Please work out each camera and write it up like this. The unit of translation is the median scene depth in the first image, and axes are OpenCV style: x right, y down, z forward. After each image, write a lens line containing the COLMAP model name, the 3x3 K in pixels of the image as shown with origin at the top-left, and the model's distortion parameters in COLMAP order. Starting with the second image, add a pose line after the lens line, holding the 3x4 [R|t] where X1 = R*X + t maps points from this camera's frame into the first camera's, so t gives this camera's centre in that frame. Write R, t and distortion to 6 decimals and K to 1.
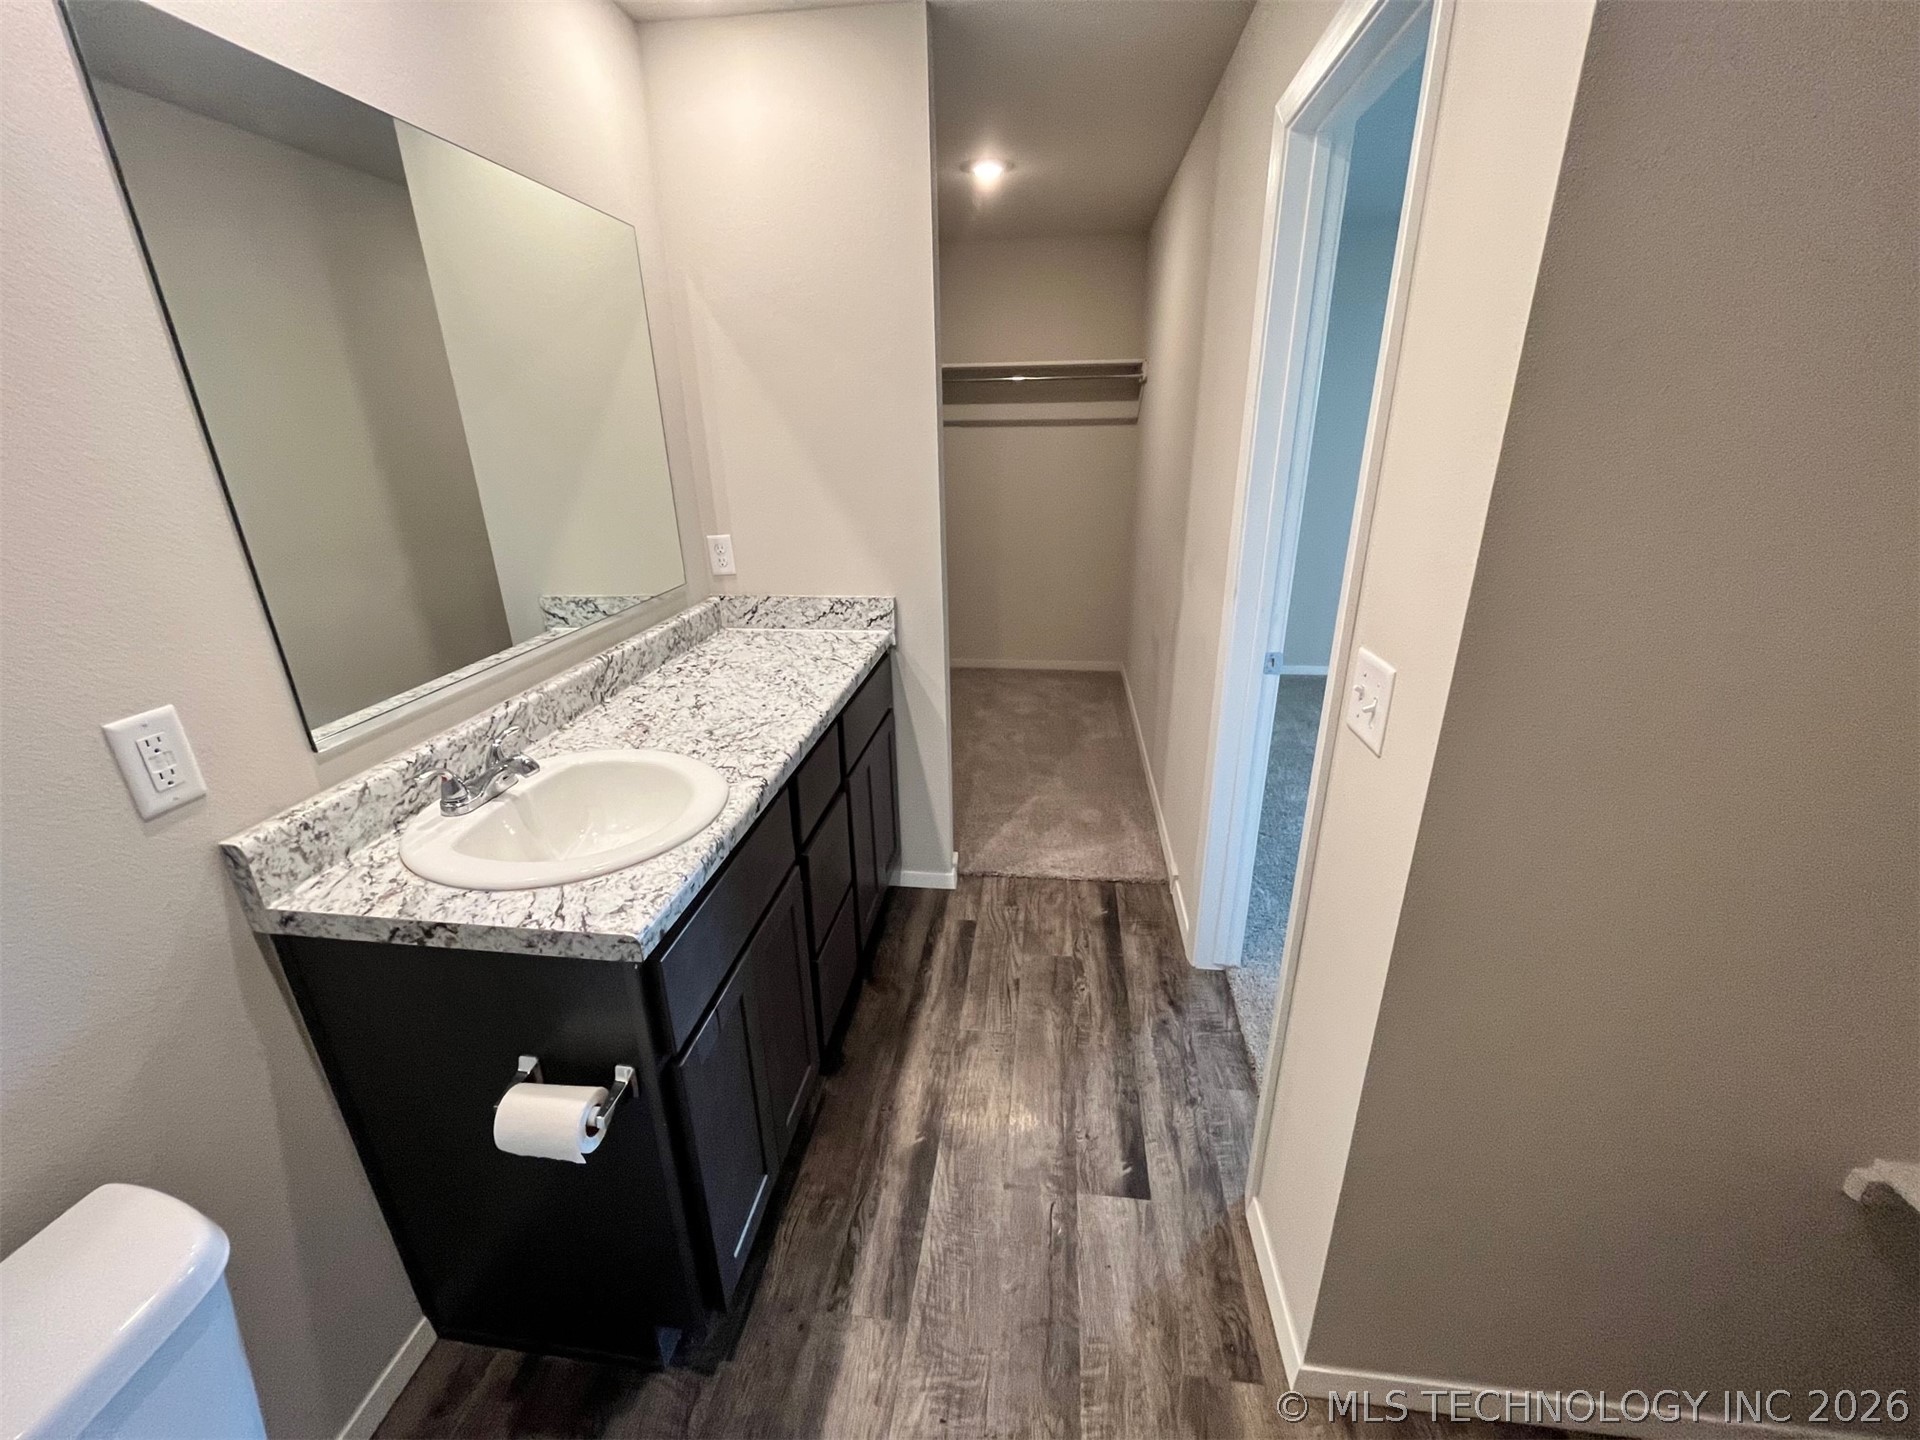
lens RADIAL K [[773.8, 0, 953.3], [0, 773.8, 728.9], [0, 0, 1]] dist [0.001652, -0.001167]
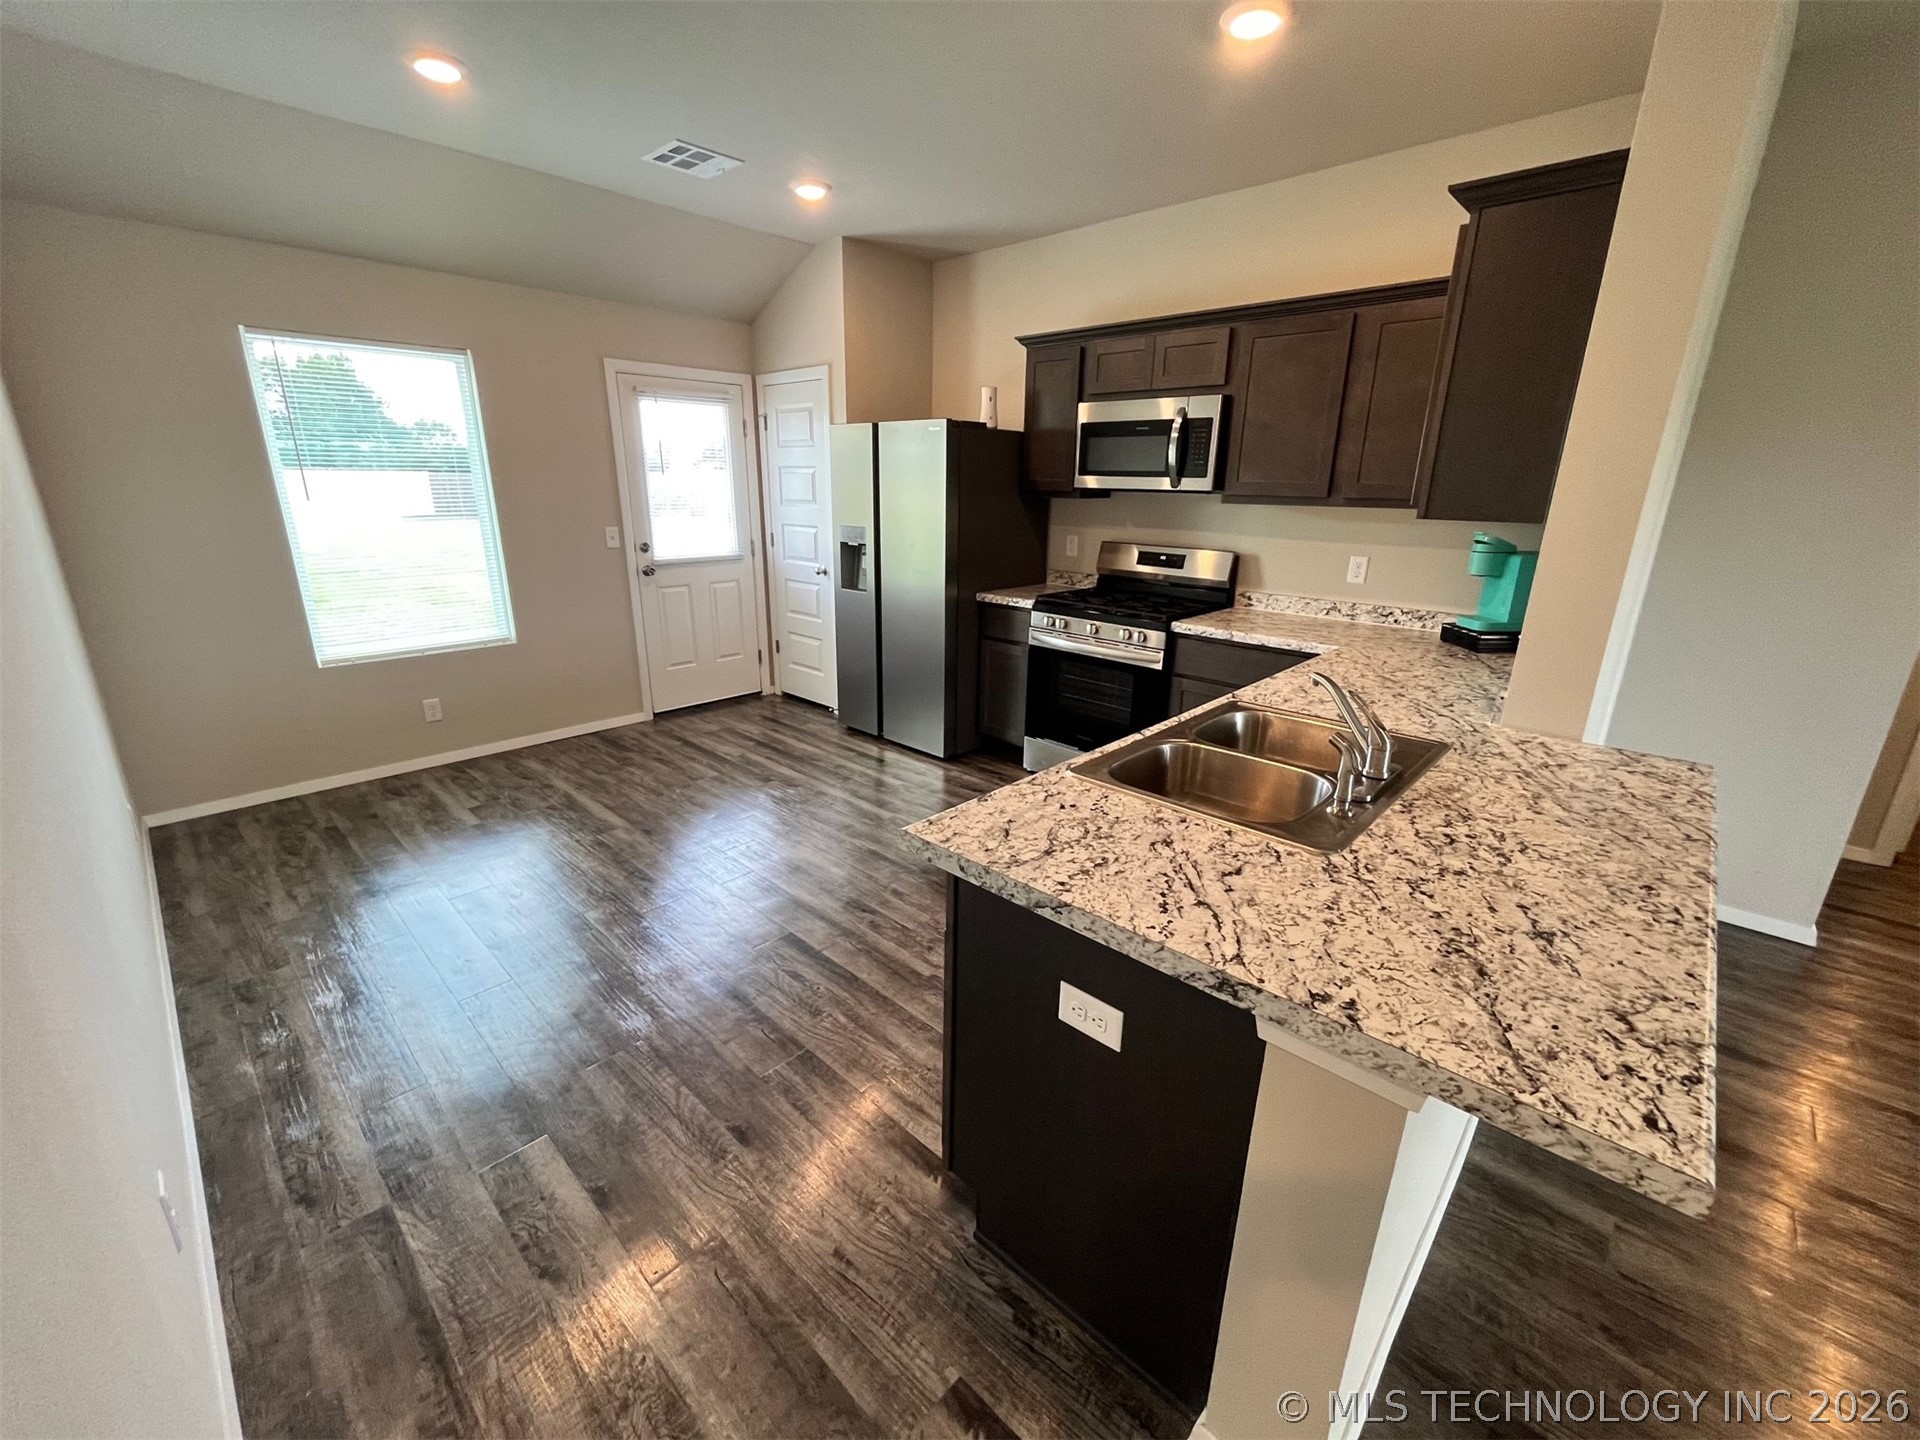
lens RADIAL K [[773.8, 0, 952.1], [0, 773.8, 719.6], [0, 0, 1]] dist [0.001652, -0.001167]
pose [[0.807883, 0.188058, -0.558533, -0.404098], [-0.236734, 0.971454, -0.015331, -0.075455], [0.539706, 0.144610, 0.829340, 0.239324]]
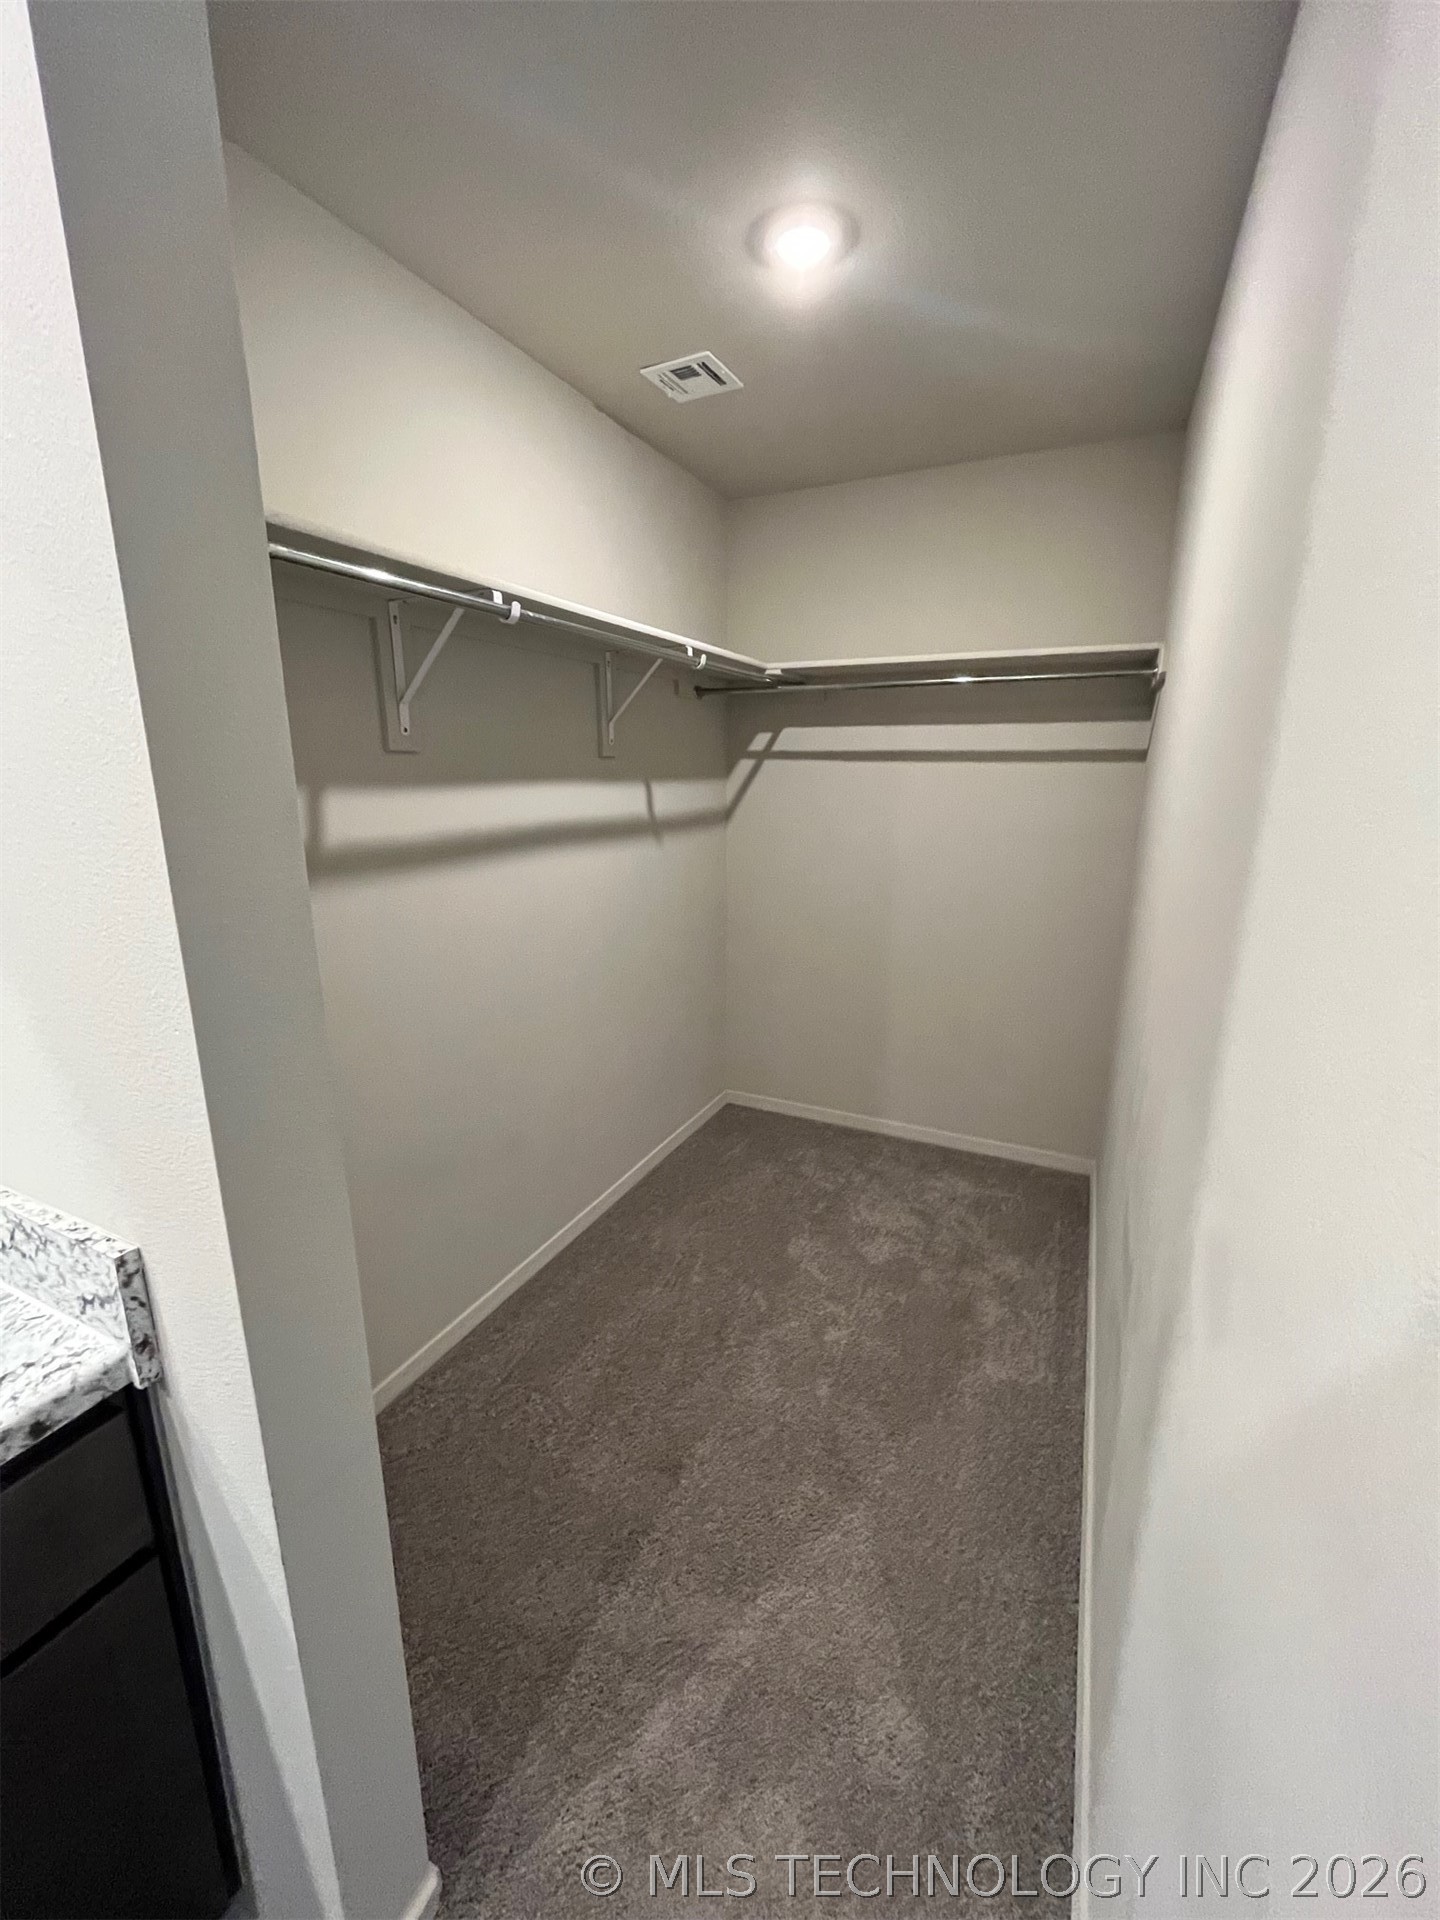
lens RADIAL K [[773.8, 0, 718.7], [0, 773.8, 962.2], [0, 0, 1]] dist [0.001652, -0.001167]
pose [[0.949670, 0.092899, -0.299160, 0.318541], [-0.129548, 0.985992, -0.105061, -0.385495], [0.285209, 0.138529, 0.948402, 1.024549]]
